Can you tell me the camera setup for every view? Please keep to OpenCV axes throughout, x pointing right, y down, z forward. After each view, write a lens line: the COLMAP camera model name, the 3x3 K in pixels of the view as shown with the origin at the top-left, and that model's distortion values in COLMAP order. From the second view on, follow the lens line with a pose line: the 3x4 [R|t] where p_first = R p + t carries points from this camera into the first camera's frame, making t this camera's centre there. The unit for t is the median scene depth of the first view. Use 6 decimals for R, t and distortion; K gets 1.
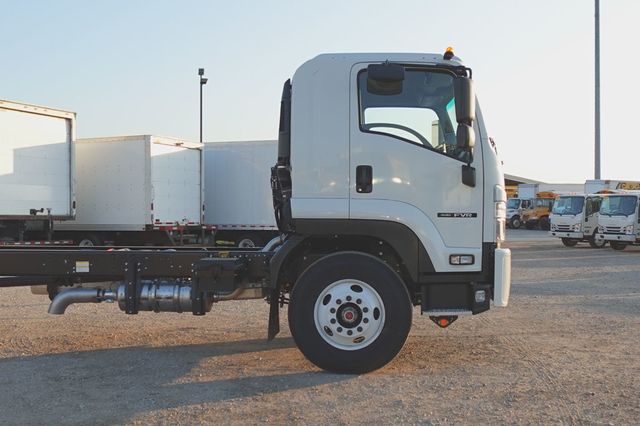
lens RADIAL K [[784.8, 0, 319.4], [0, 784.8, 211.9], [0, 0, 1]] dist [-0.004193, 0.000000]
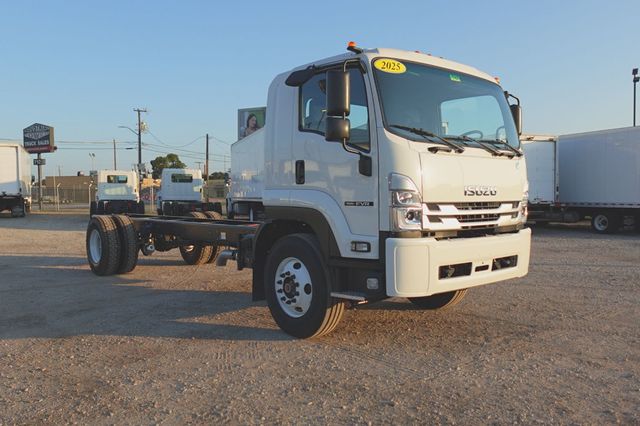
lens RADIAL K [[547.6, 0, 317.8], [0, 547.6, 214.7], [0, 0, 1]] dist [-0.004466, 0.007909]
pose [[0.698360, 0.018912, -0.715497, 0.638046], [0.013022, 0.999150, 0.039120, -0.010225], [0.715628, -0.036636, 0.697520, 0.441257]]
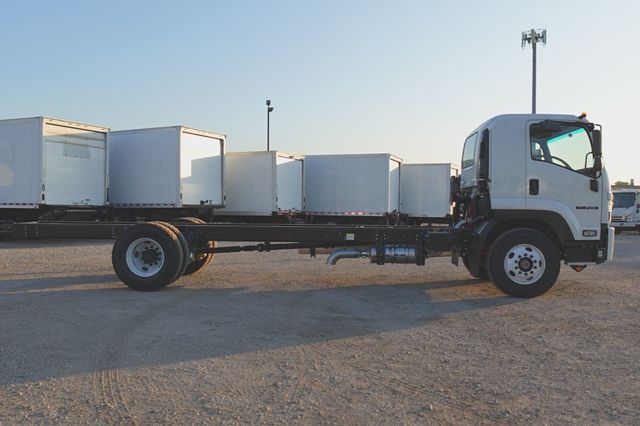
lens RADIAL K [[583.2, 0, 320.9], [0, 583.2, 215.0], [0, 0, 1]] dist [0.009465, 0.000391]
pose [[0.999838, 0.005232, 0.017226, -0.429425], [-0.005608, 0.999745, 0.021870, -0.005197], [-0.017108, -0.021963, 0.999612, -0.288600]]
